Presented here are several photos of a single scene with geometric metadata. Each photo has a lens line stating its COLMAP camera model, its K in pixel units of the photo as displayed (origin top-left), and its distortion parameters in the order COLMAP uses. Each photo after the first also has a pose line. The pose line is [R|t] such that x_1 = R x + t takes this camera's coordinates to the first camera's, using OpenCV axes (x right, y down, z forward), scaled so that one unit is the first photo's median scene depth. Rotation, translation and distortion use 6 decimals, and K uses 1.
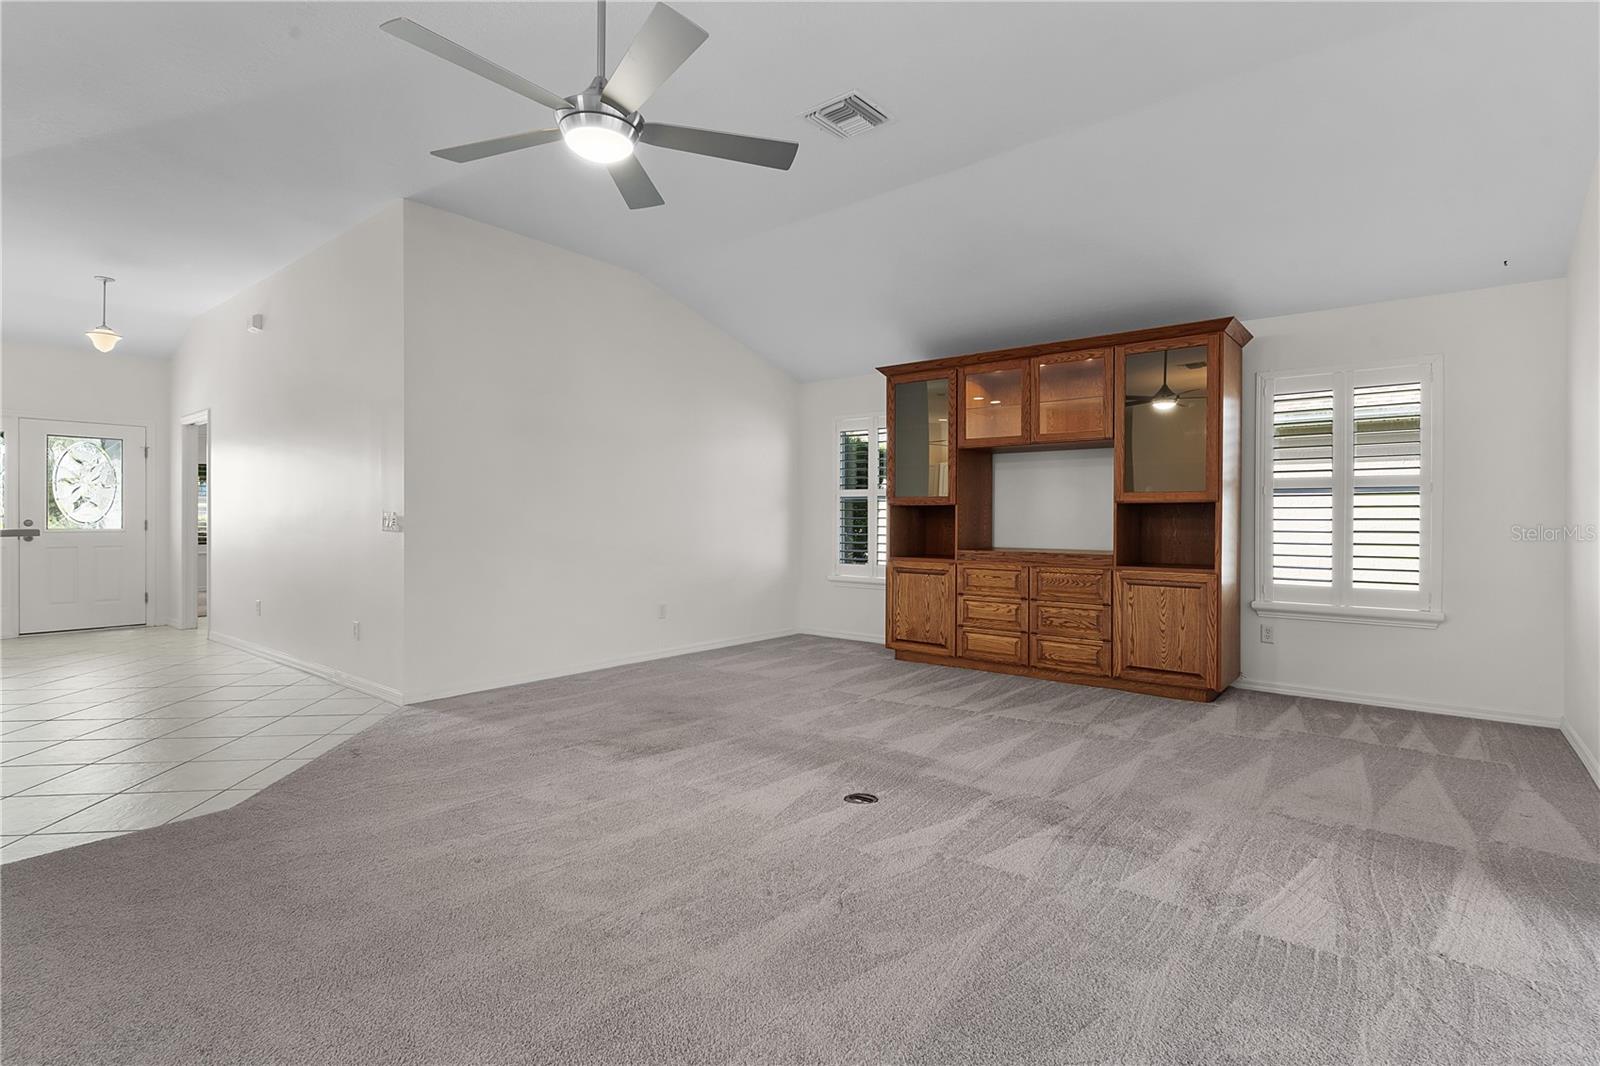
lens RADIAL K [[763.5, 0, 791.6], [0, 763.5, 518.4], [0, 0, 1]] dist [0.001333, 0.000051]
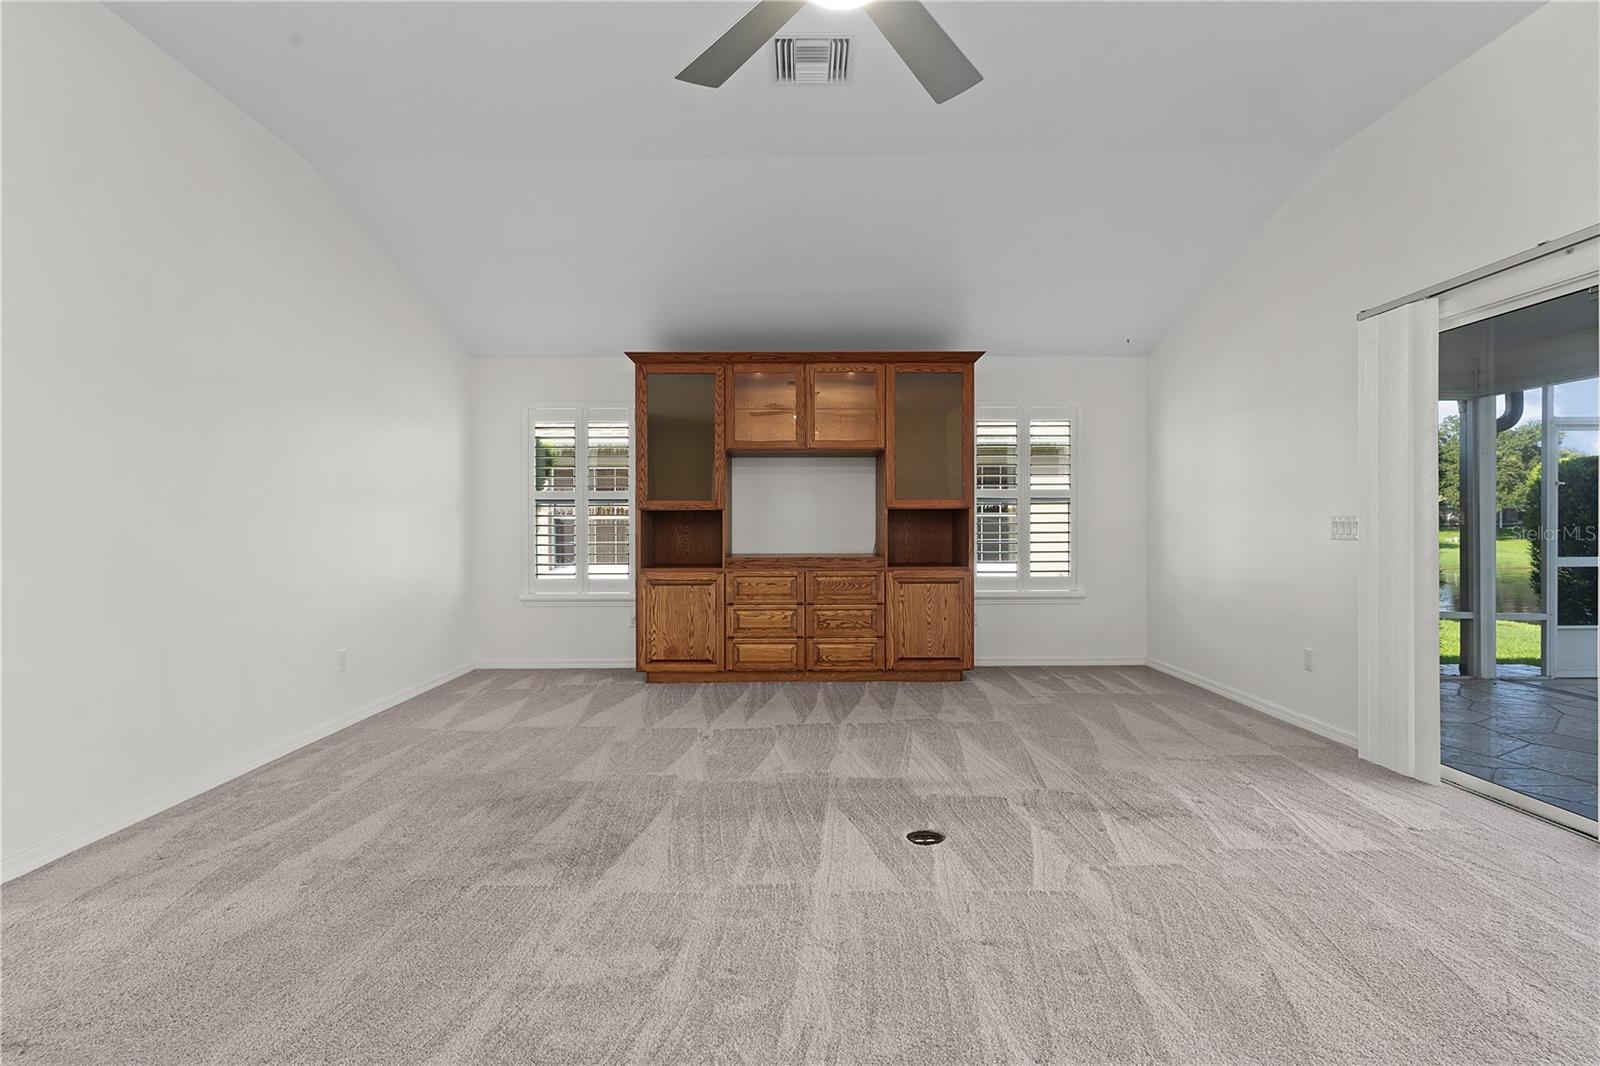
lens RADIAL K [[761.7, 0, 795.0], [0, 761.7, 525.7], [0, 0, 1]] dist [0.000154, 0.000045]
pose [[0.769023, -0.006492, 0.639189, -0.352356], [0.006380, 0.999977, 0.002480, 0.000244], [-0.639190, 0.002171, 0.769046, 0.246634]]
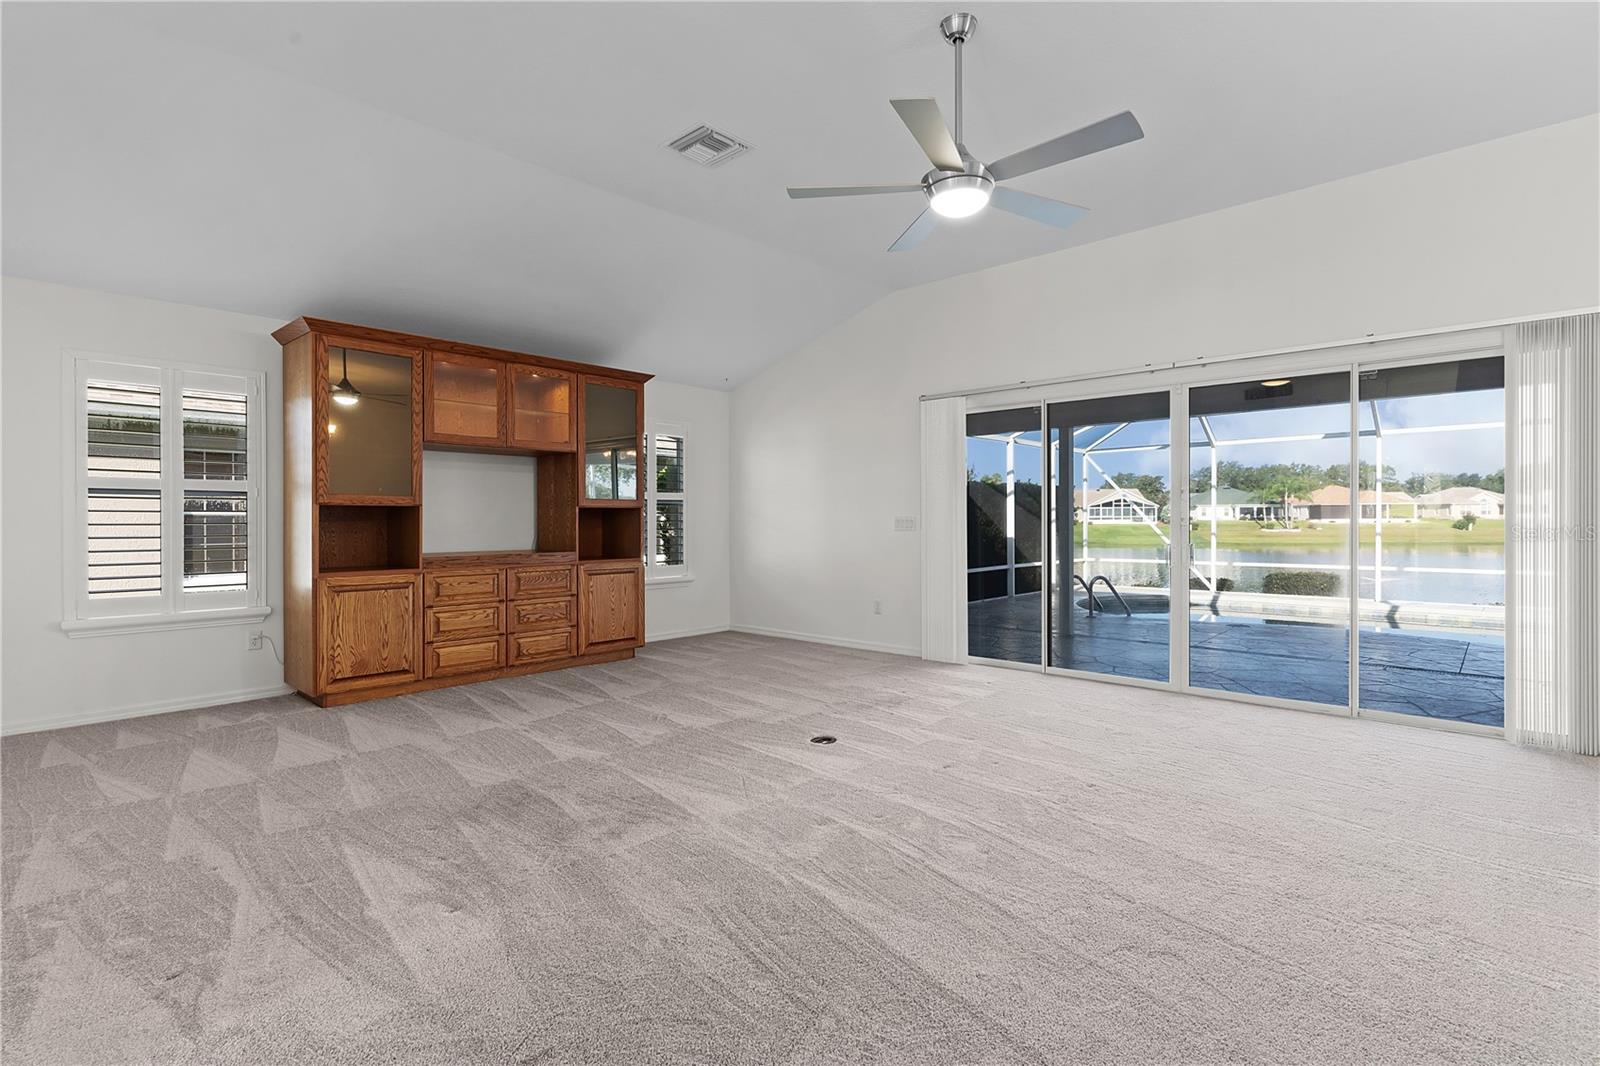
lens RADIAL K [[761.7, 0, 795.0], [0, 761.7, 525.7], [0, 0, 1]] dist [0.000154, 0.000045]
pose [[0.061173, -0.009254, 0.998084, -0.698519], [0.005430, 0.999945, 0.008938, -0.000661], [-0.998112, 0.004873, 0.061220, 0.577205]]
